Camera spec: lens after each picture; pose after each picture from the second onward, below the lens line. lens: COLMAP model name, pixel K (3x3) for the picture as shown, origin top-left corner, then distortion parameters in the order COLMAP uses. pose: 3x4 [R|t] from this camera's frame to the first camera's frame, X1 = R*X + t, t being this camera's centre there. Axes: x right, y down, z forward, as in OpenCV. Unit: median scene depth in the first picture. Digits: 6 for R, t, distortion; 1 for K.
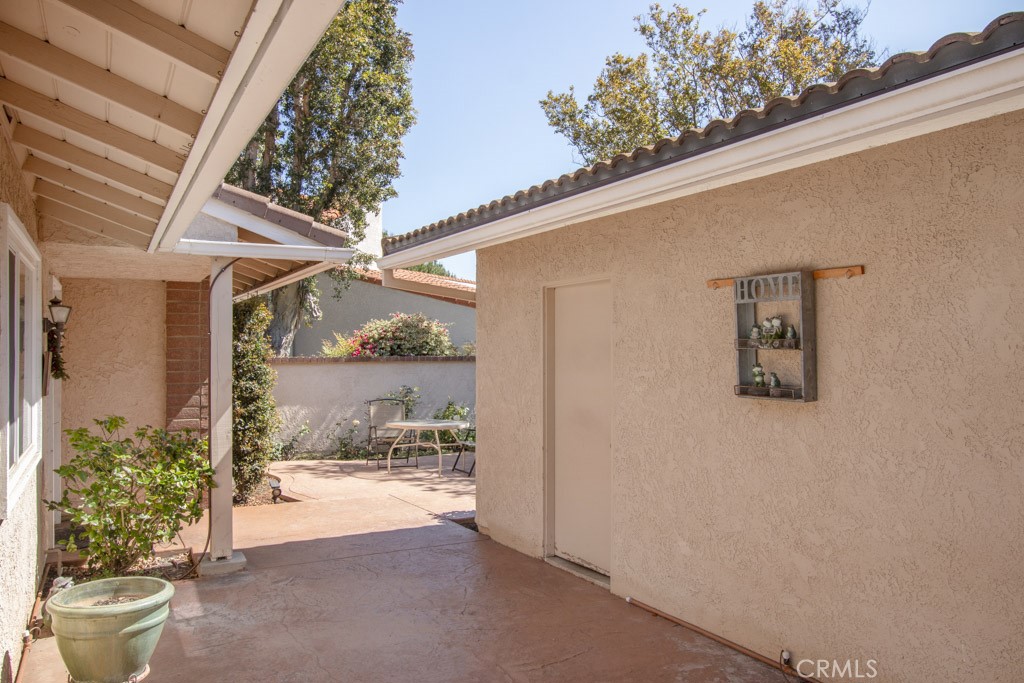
lens RADIAL K [[719.9, 0, 512.0], [0, 719.9, 341.5], [0, 0, 1]] dist [-0.000856, -0.000079]
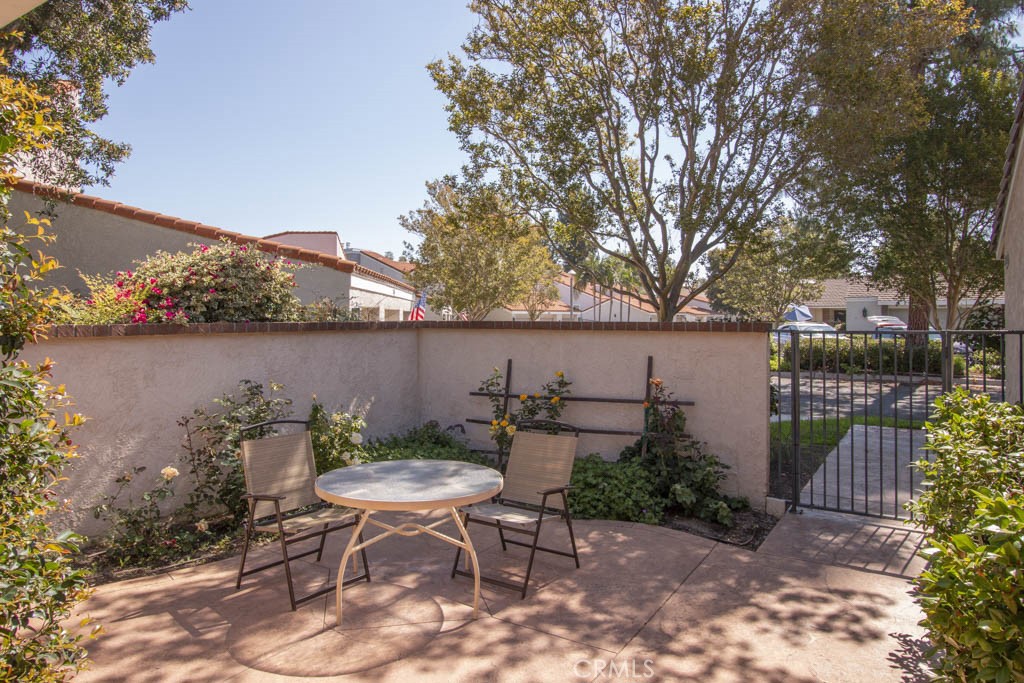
lens RADIAL K [[677.9, 0, 511.4], [0, 677.9, 311.5], [0, 0, 1]] dist [-0.003154, 0.000117]
pose [[0.897522, 0.001086, 0.440968, -0.188271], [-0.001215, 0.999999, 0.000009, 0.012083], [-0.440967, -0.000544, 0.897523, 0.477069]]
